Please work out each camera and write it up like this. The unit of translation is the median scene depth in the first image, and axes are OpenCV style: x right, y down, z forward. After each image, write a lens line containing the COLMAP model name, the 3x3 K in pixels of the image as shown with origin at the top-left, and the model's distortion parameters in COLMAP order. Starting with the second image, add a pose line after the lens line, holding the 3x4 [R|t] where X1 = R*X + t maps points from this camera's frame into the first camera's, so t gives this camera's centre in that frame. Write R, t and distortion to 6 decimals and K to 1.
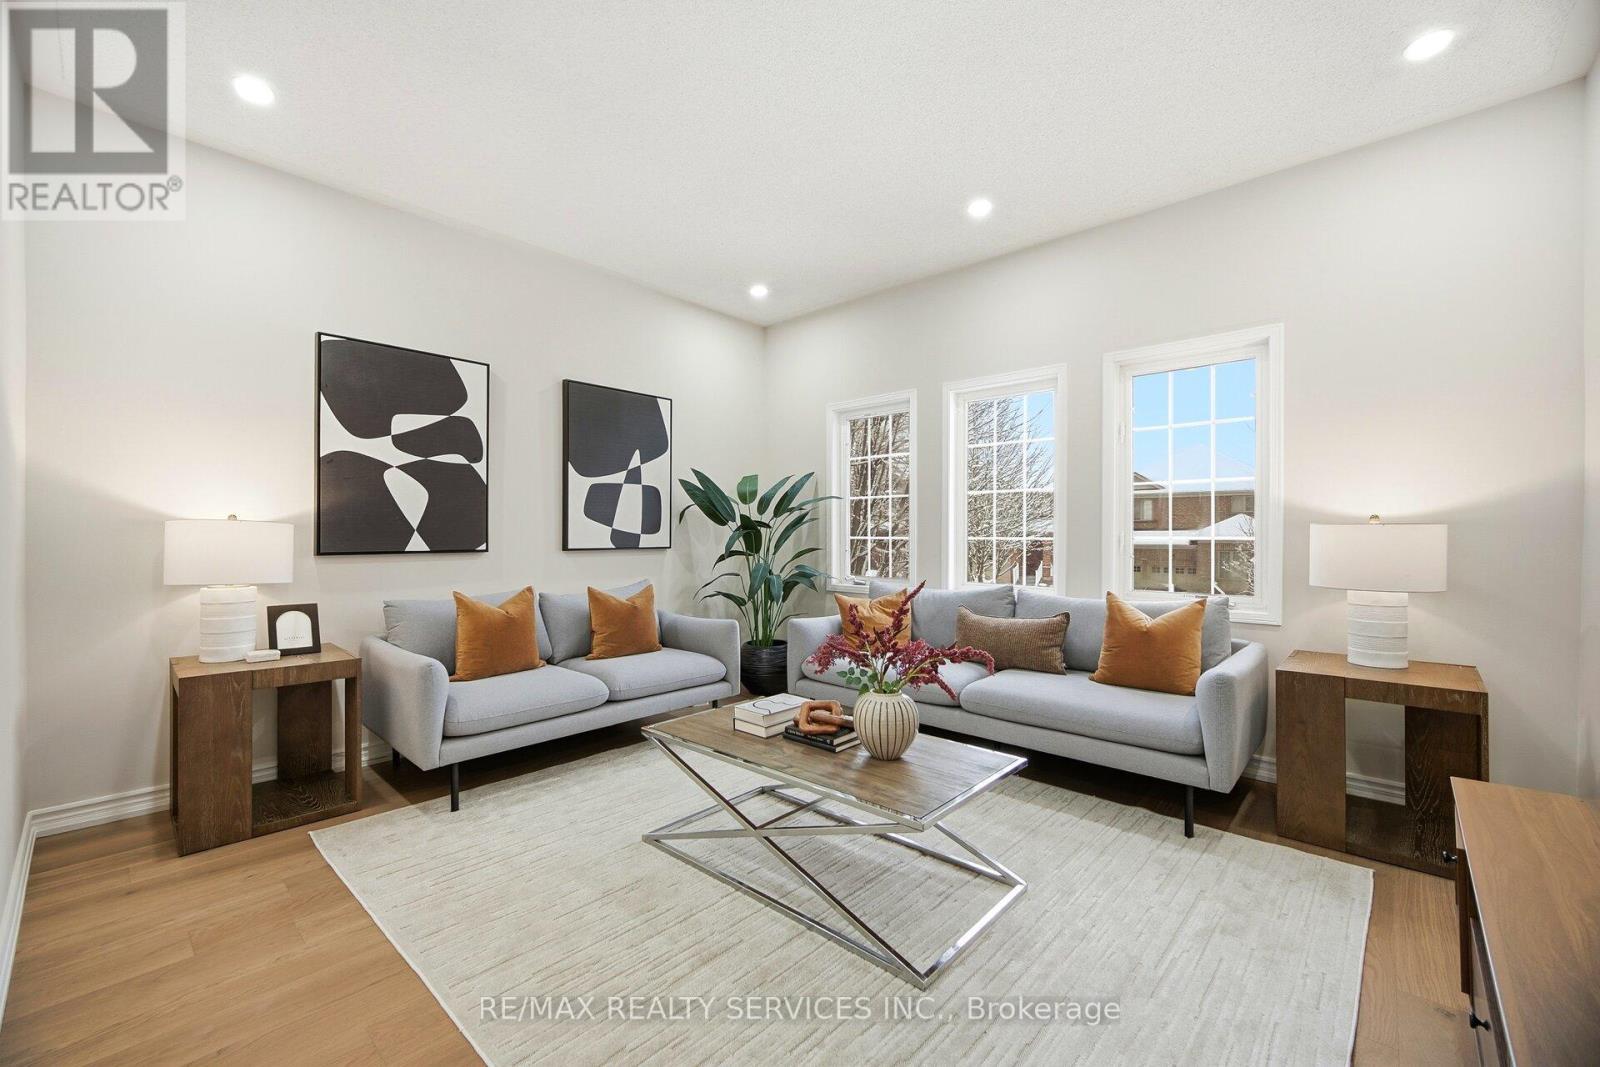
lens RADIAL K [[655.0, 0, 800.0], [0, 655.0, 533.5], [0, 0, 1]] dist [-0.001651, -0.000144]
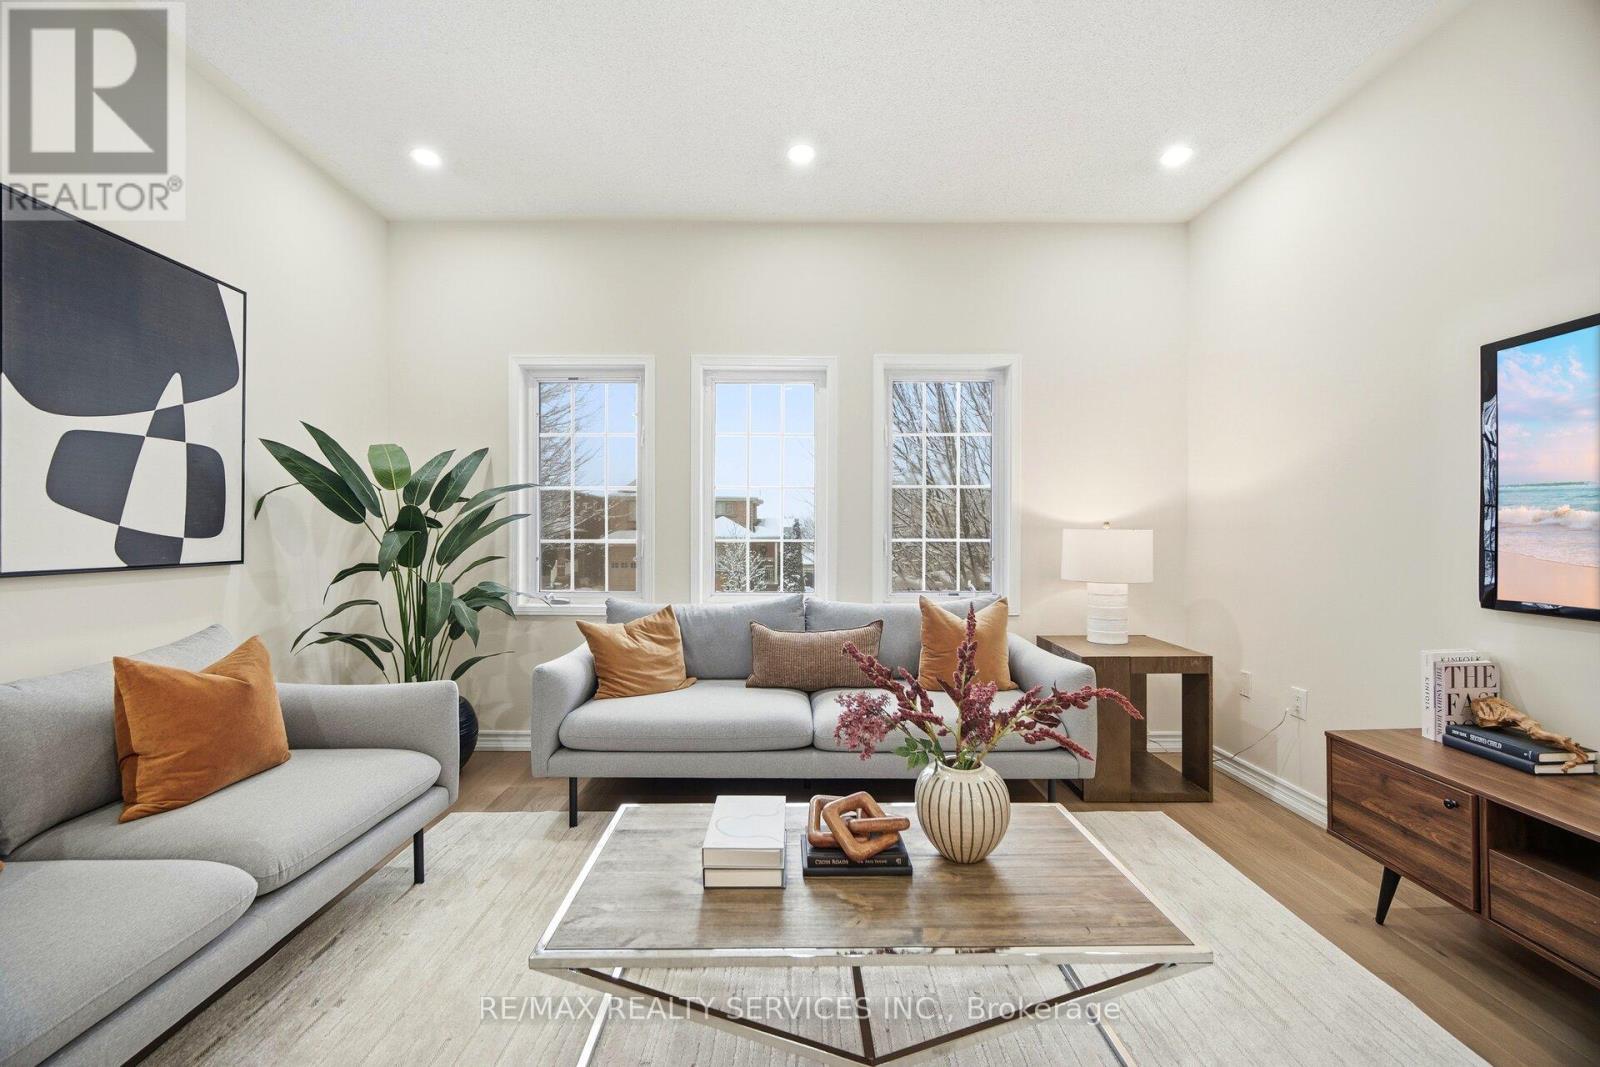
lens RADIAL K [[654.7, 0, 793.7], [0, 654.7, 528.3], [0, 0, 1]] dist [-0.001141, 0.000065]
pose [[0.731989, 0.004883, 0.681299, -0.246079], [-0.001249, 0.999982, -0.005826, -0.004357], [-0.681316, 0.003414, 0.731982, 0.300158]]
